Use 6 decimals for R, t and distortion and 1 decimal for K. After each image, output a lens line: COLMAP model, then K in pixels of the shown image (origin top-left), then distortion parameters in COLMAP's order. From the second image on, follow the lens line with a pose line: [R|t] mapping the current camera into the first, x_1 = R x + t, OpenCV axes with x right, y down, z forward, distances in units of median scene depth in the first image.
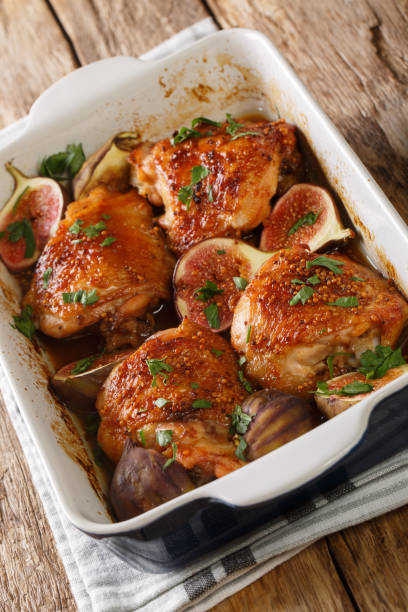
lens RADIAL K [[1864.1, 0, 204.0], [0, 1864.1, 306.0], [0, 0, 1]] dist [-0.077397, -0.674808]
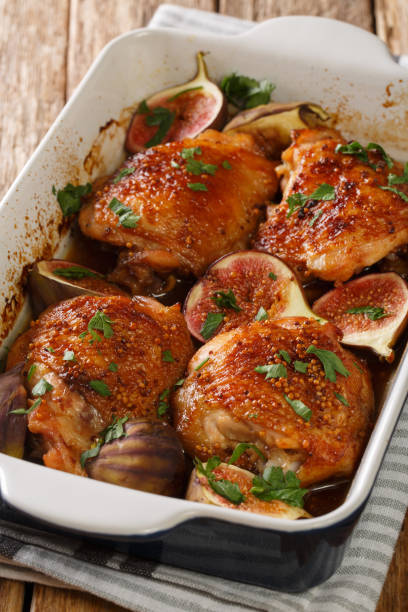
lens RADIAL K [[1893.5, 0, 204.0], [0, 1893.5, 306.0], [0, 0, 1]] dist [0.016971, 0.260550]
pose [[0.726949, 0.648210, -0.226647, 0.197422], [-0.630708, 0.760799, 0.152944, -0.134617], [0.271573, 0.031765, 0.961894, 0.134594]]
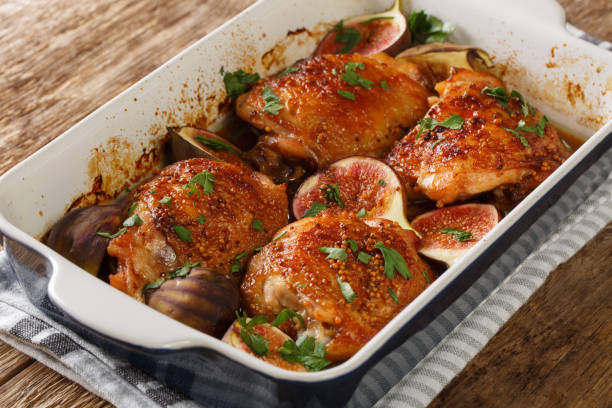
lens RADIAL K [[1893.5, 0, 336.4], [0, 1893.5, 202.0], [0, 0, 1]] dist [0.016971, 0.260550]
pose [[0.500160, 0.766802, -0.402312, 0.392677], [-0.757042, 0.612759, 0.226747, -0.224128], [0.420390, 0.191157, 0.886979, 0.140307]]
